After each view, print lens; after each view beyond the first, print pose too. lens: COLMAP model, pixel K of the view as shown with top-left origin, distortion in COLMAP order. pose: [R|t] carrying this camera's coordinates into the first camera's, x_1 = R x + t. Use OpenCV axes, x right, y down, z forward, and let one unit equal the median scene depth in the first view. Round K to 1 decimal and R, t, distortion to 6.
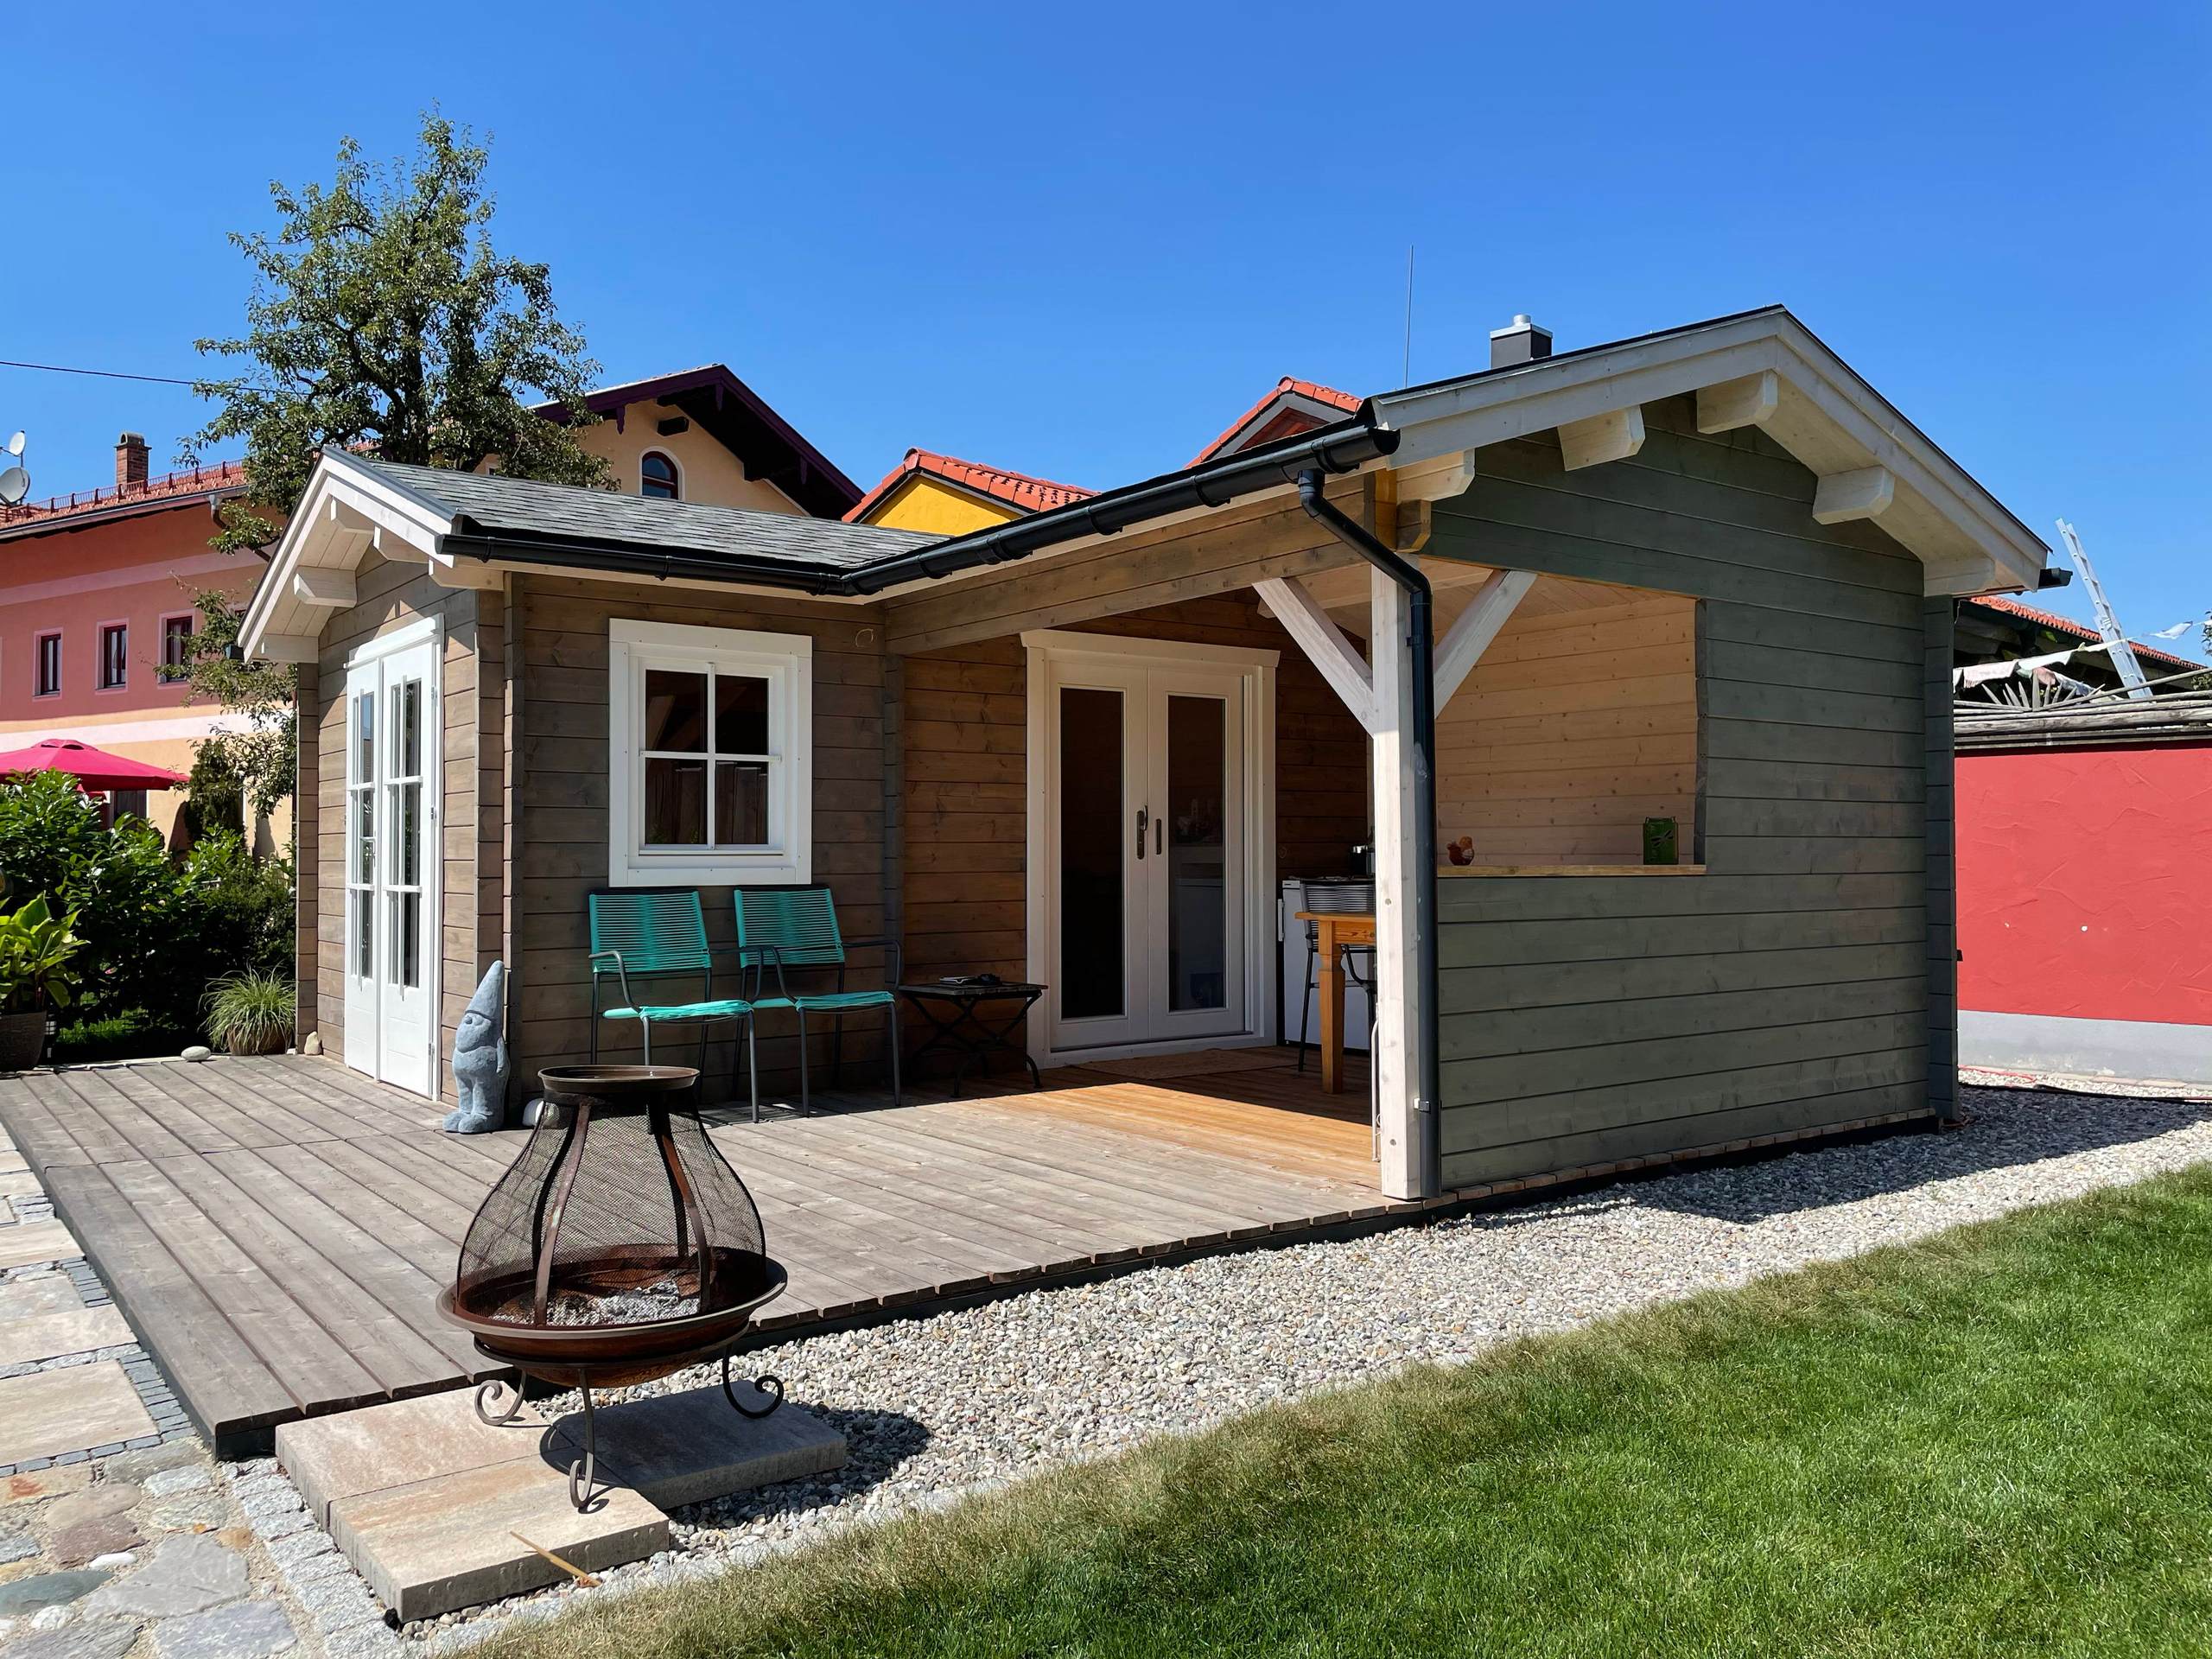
lens RADIAL K [[1706.6, 0, 1106.0], [0, 1706.6, 829.5], [0, 0, 1]] dist [0.071814, -0.081646]
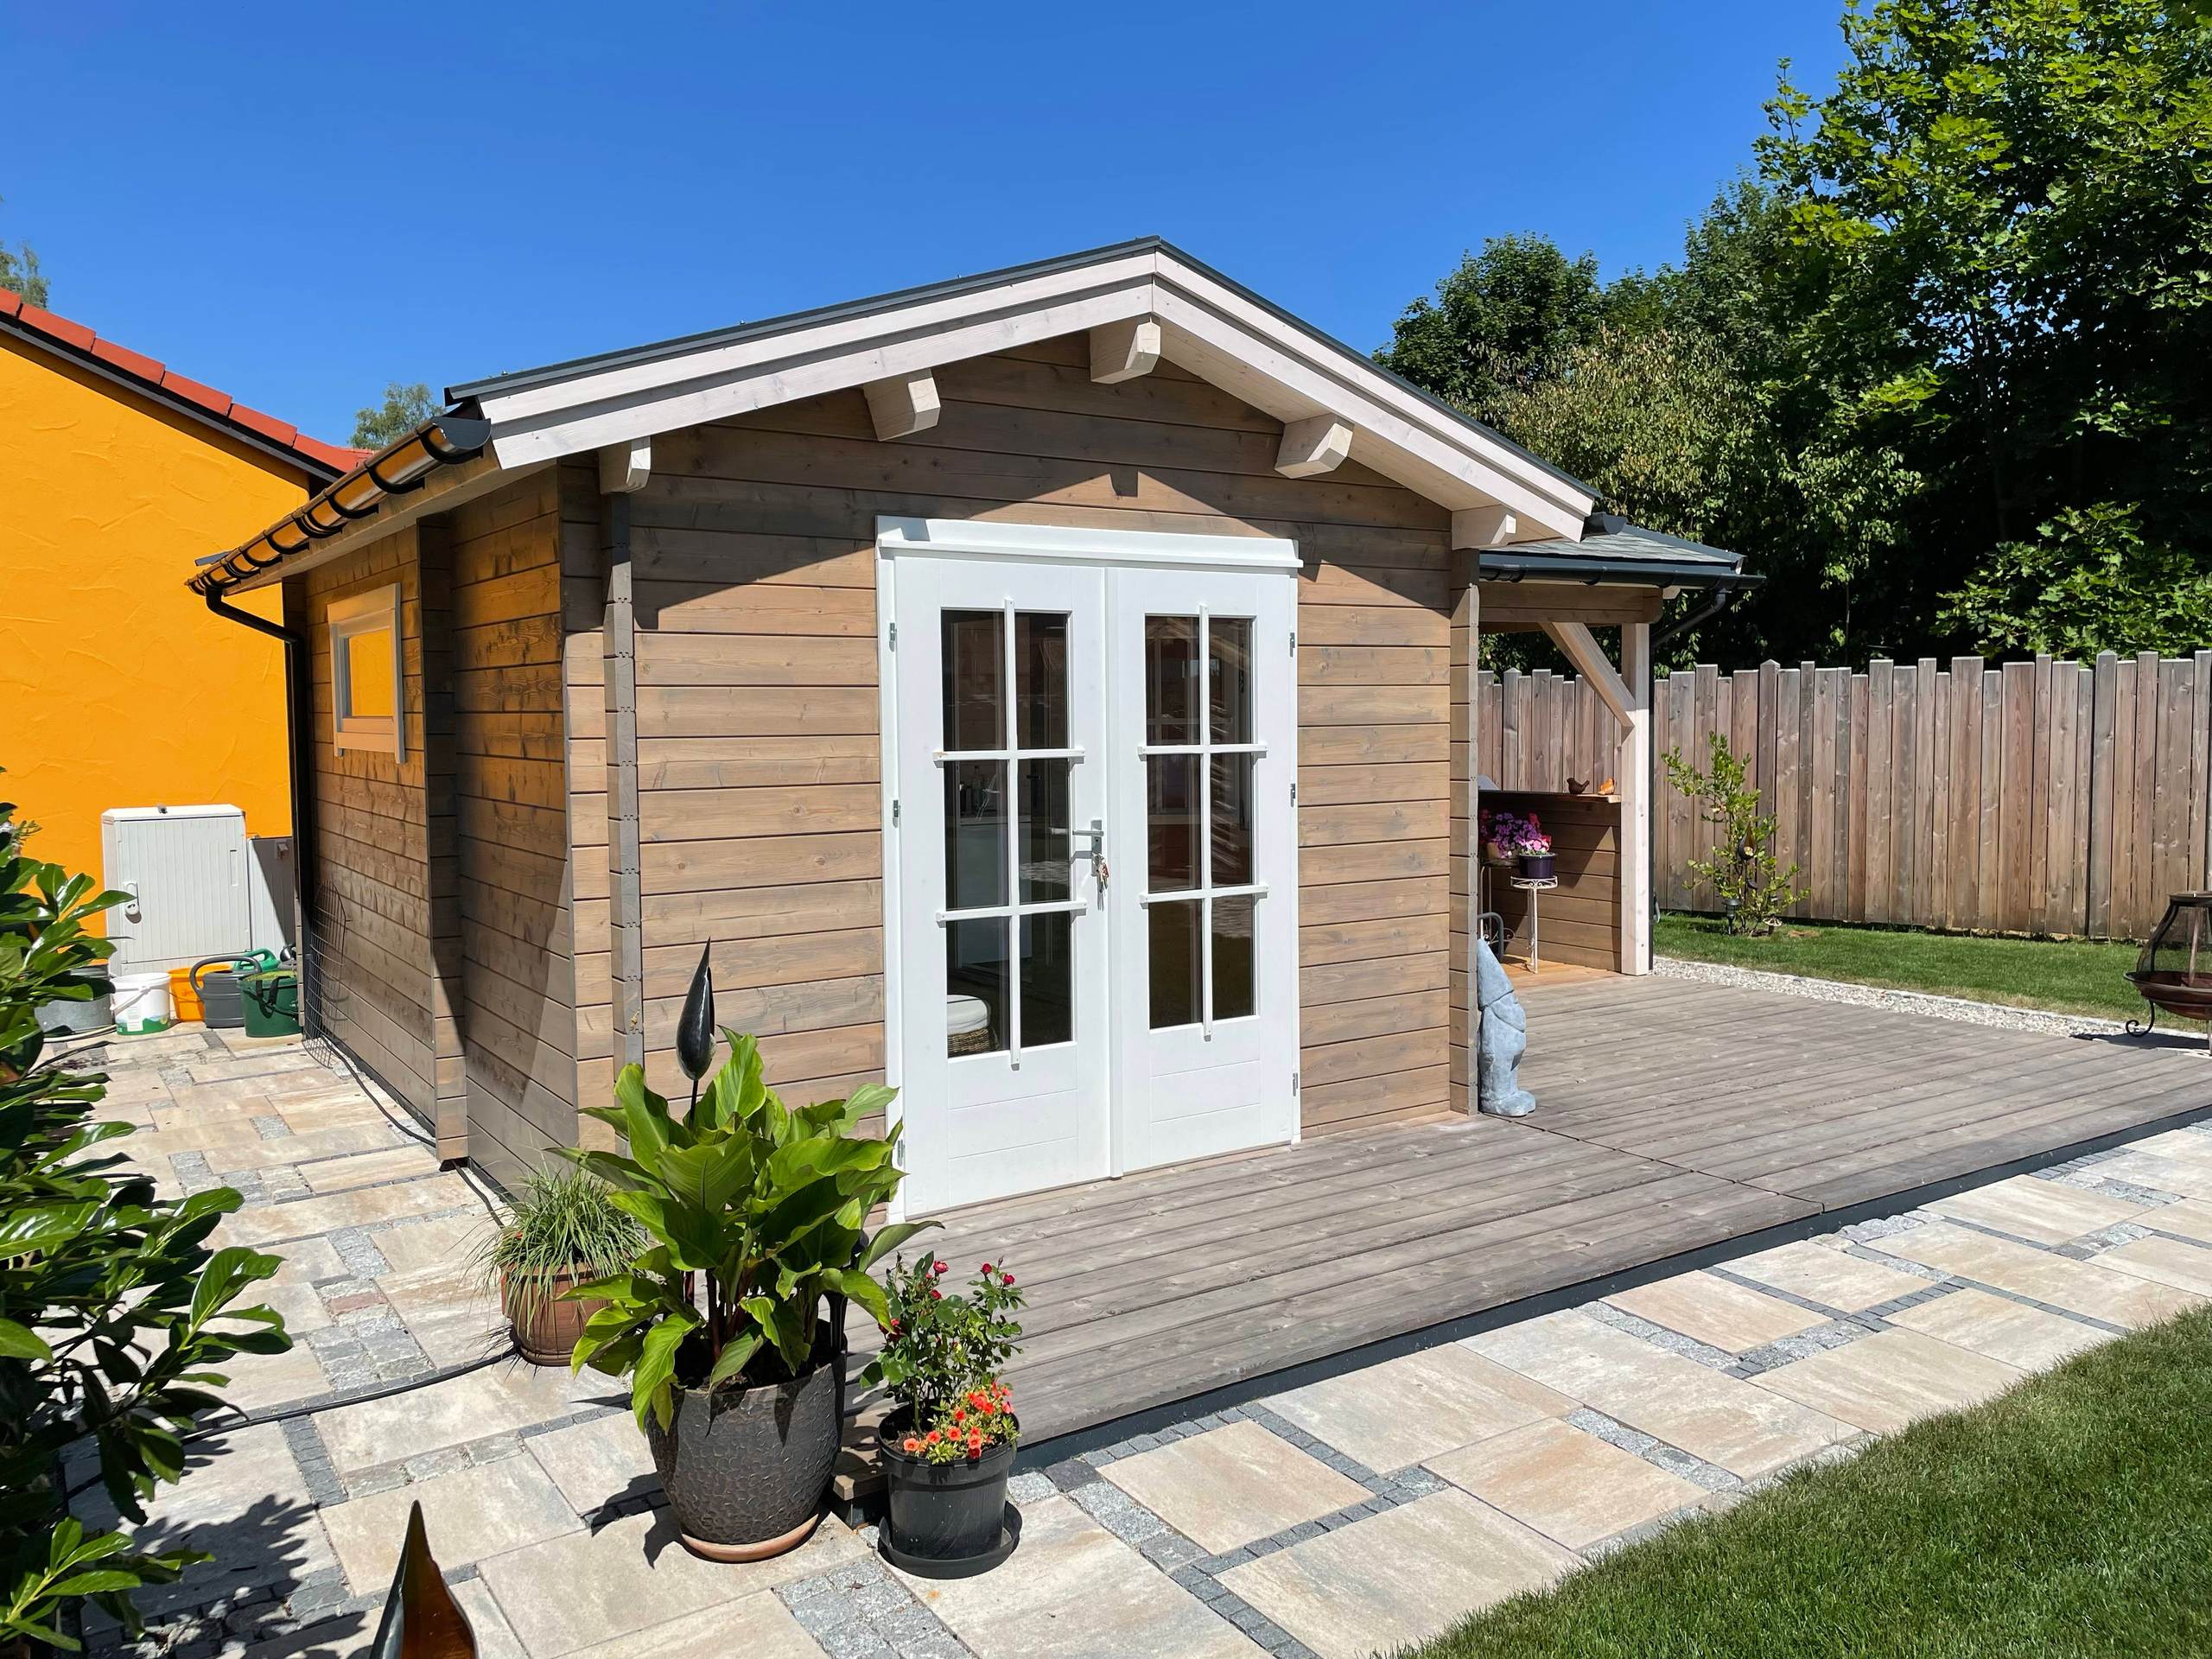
lens RADIAL K [[1706.6, 0, 1106.0], [0, 1706.6, 829.5], [0, 0, 1]] dist [0.071814, -0.081646]
pose [[0.033229, -0.065419, 0.997305, -1.400308], [-0.003116, 0.997844, 0.065558, -0.050996], [-0.999443, -0.005286, 0.032953, 1.251248]]
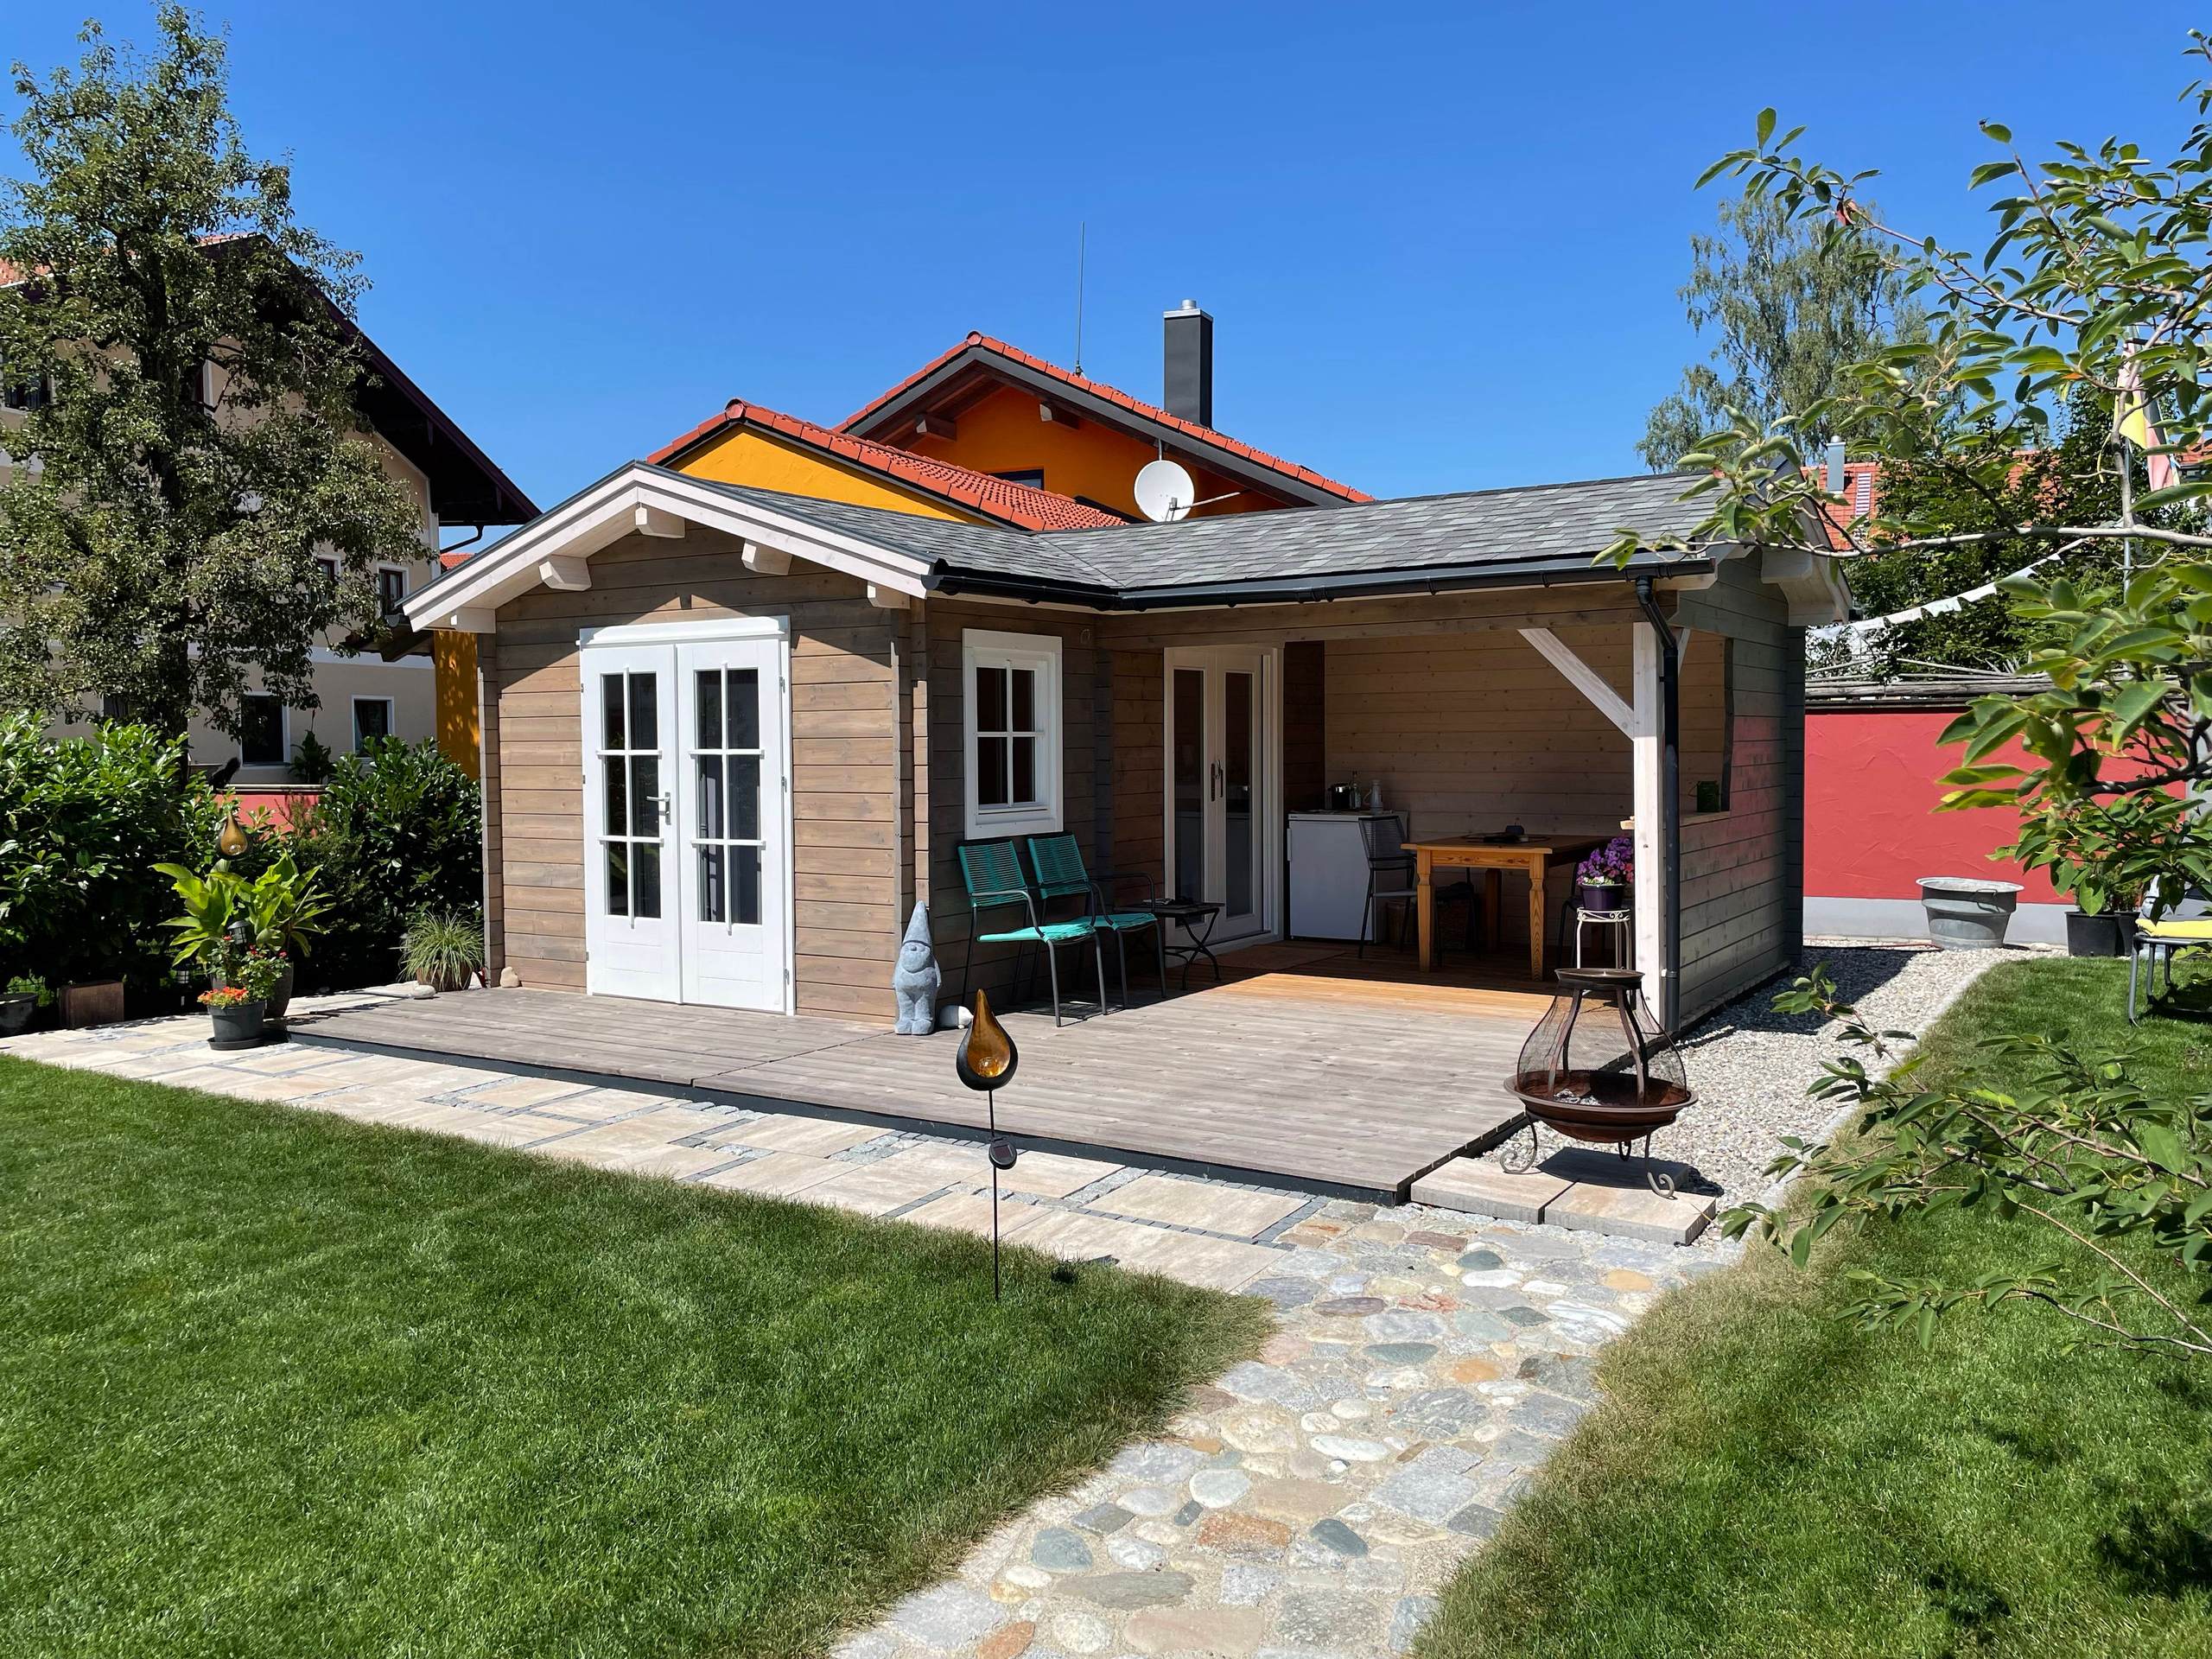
lens RADIAL K [[1706.6, 0, 1106.0], [0, 1706.6, 829.5], [0, 0, 1]] dist [0.071814, -0.081646]
pose [[0.937579, -0.023529, 0.346974, -0.704148], [0.000884, 0.997867, 0.065279, -0.063468], [-0.347770, -0.060898, 0.935600, -0.247489]]
